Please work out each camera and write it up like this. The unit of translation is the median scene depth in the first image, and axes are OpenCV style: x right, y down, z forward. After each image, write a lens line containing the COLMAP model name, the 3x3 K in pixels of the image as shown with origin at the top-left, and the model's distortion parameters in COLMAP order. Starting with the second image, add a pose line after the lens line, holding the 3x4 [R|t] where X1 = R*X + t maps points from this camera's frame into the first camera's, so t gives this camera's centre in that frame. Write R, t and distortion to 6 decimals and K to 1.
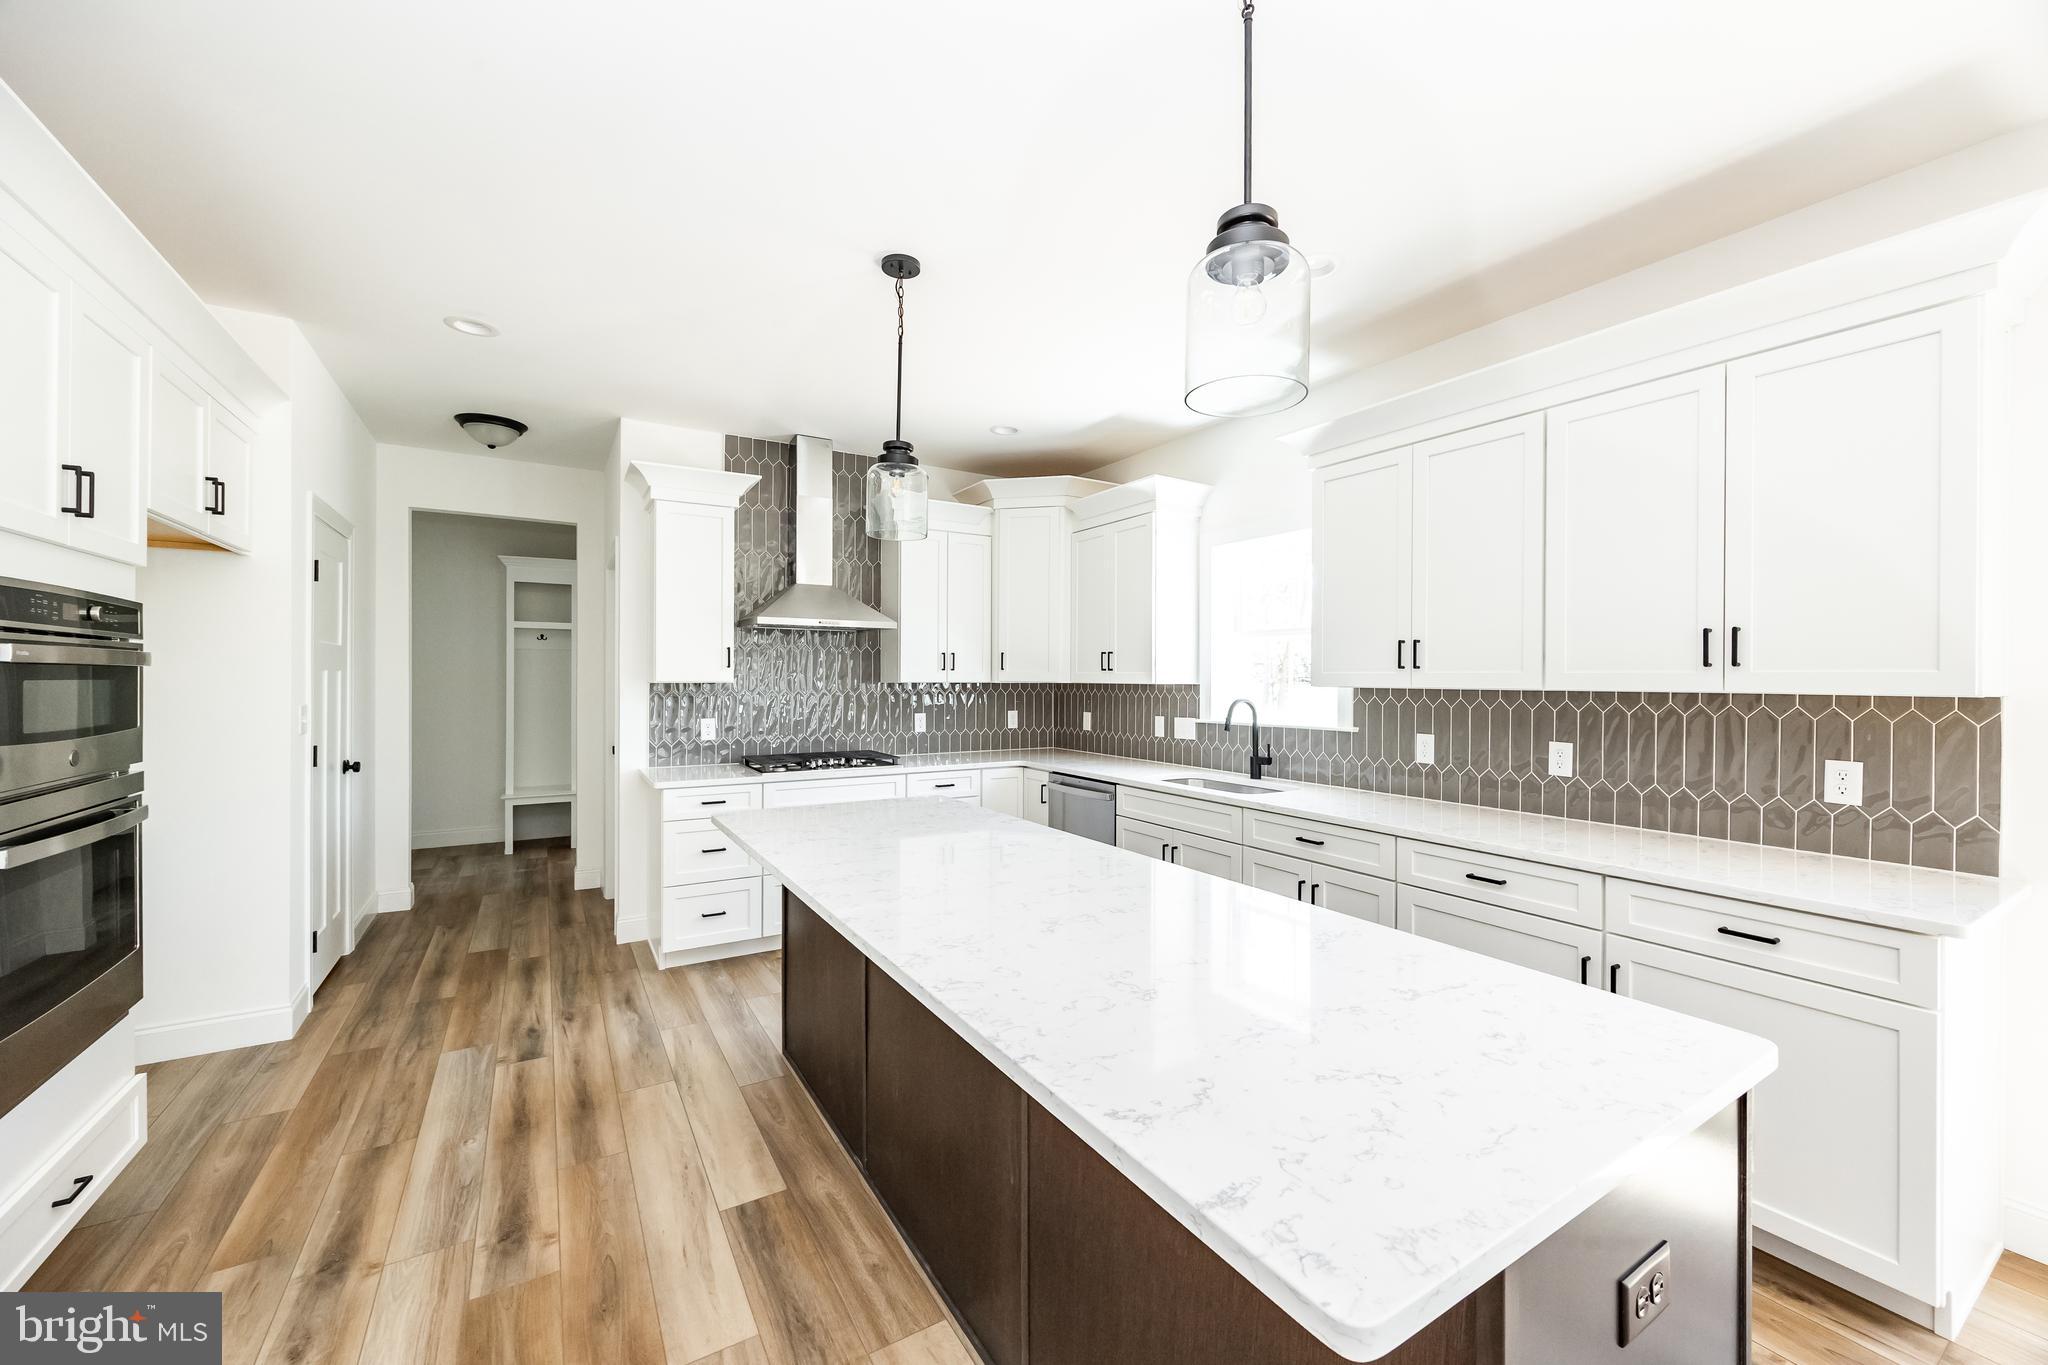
lens RADIAL K [[796.9, 0, 1024.2], [0, 796.9, 683.3], [0, 0, 1]] dist [-0.001013, 0.000538]
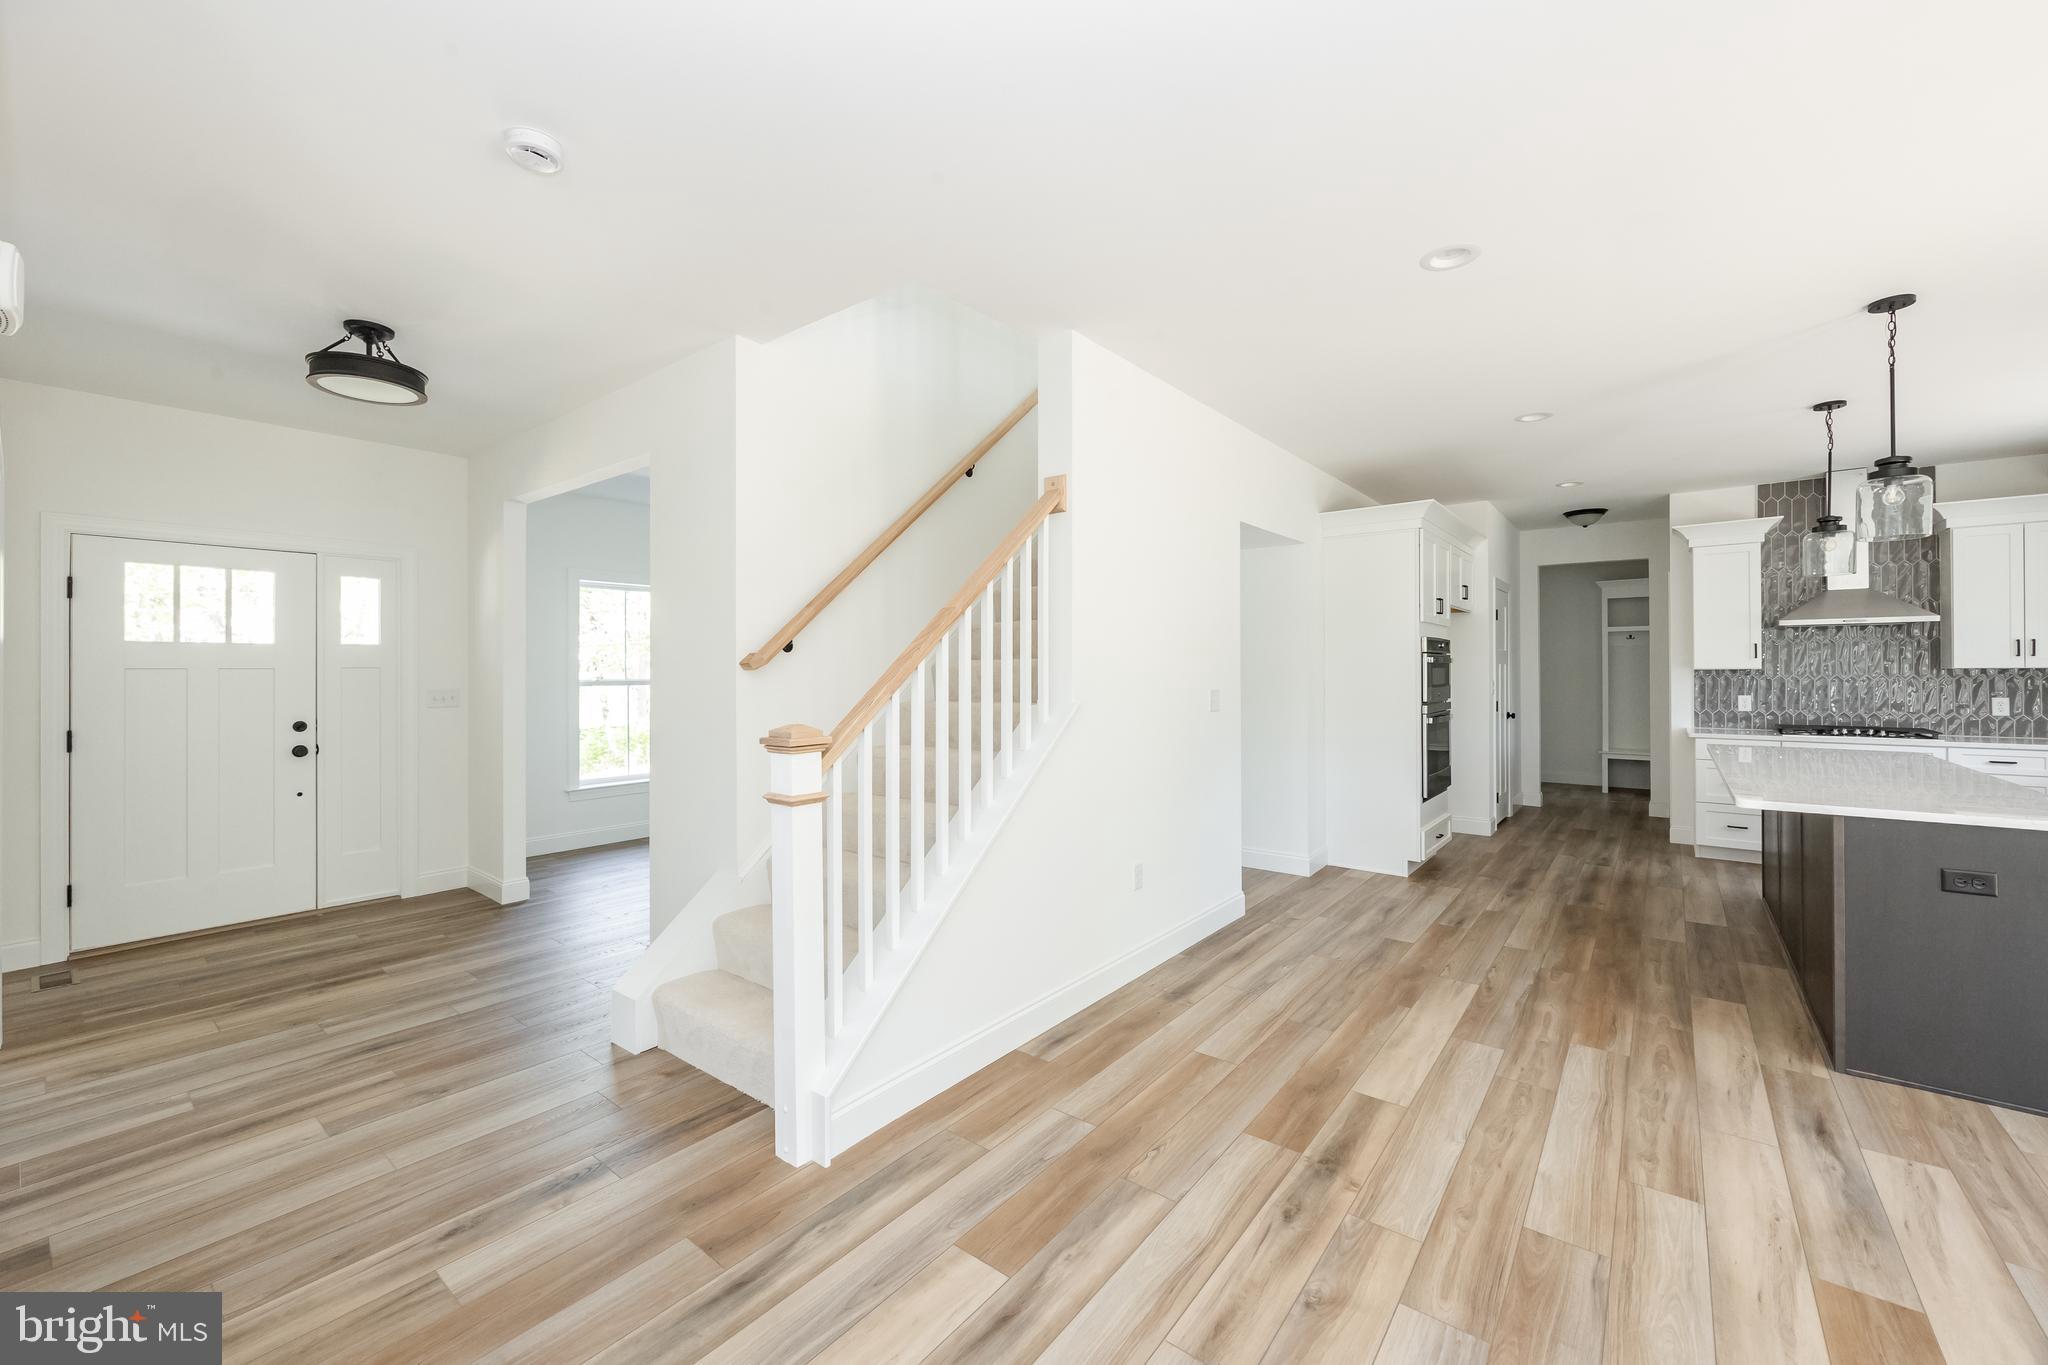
lens RADIAL K [[796.9, 0, 1041.8], [0, 796.9, 666.2], [0, 0, 1]] dist [-0.001013, 0.000538]
pose [[0.354847, -0.010198, -0.934869, 0.567514], [0.000094, 0.999941, -0.010873, 0.010411], [0.934924, 0.003770, 0.354827, -0.766655]]
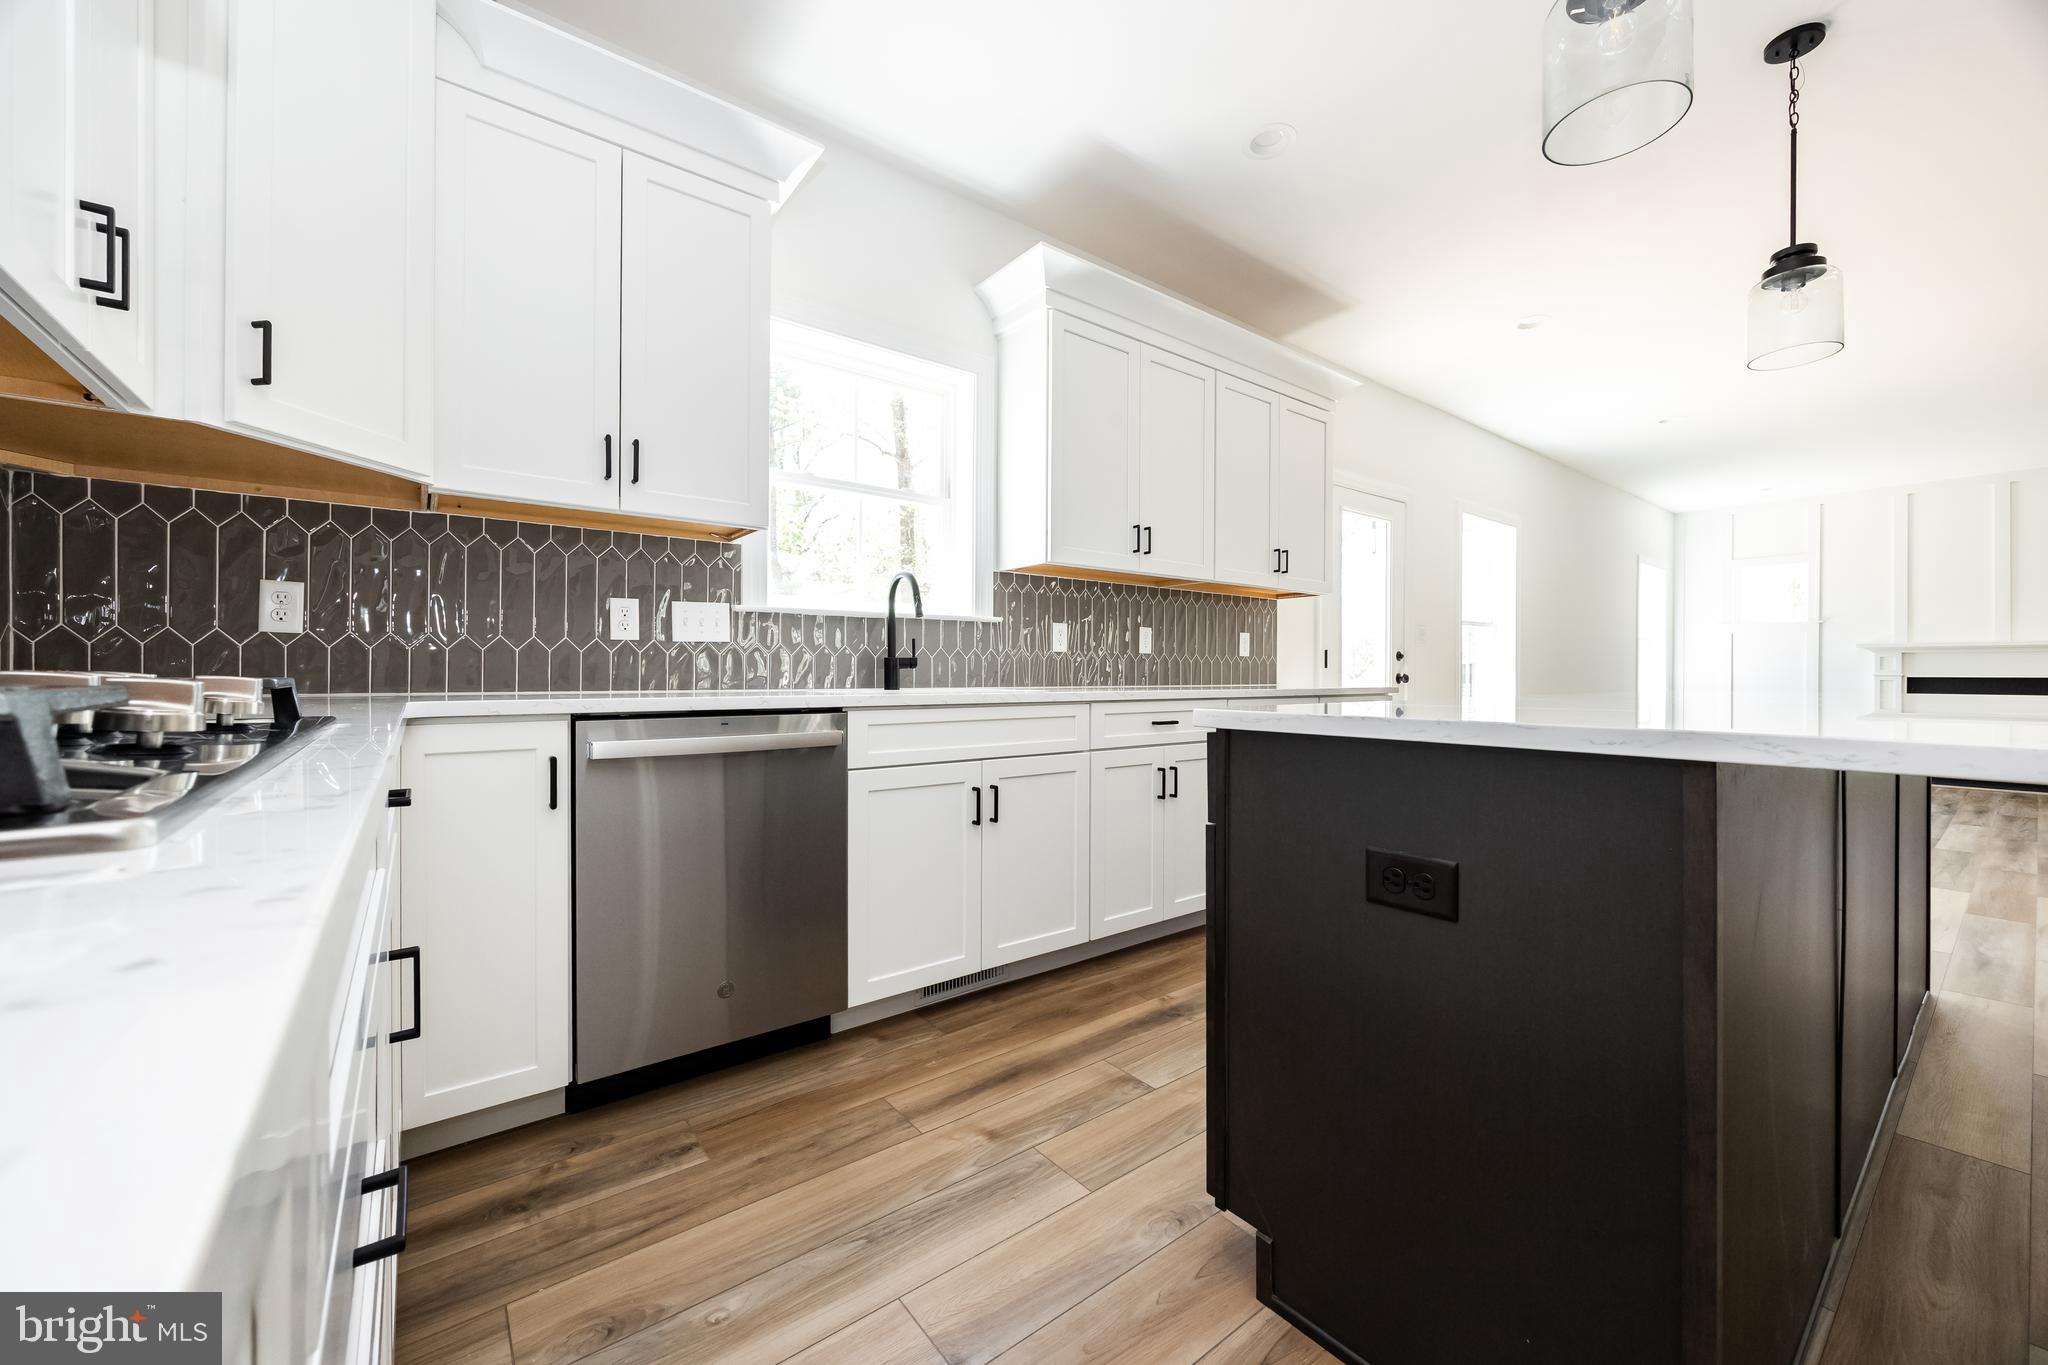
lens RADIAL K [[796.9, 0, 1028.6], [0, 796.9, 682.1], [0, 0, 1]] dist [-0.001013, 0.000538]
pose [[-0.125836, -0.007821, 0.992020, -0.448099], [0.006998, 0.999937, 0.008771, 0.116782], [-0.992026, 0.008046, -0.125774, 1.051358]]
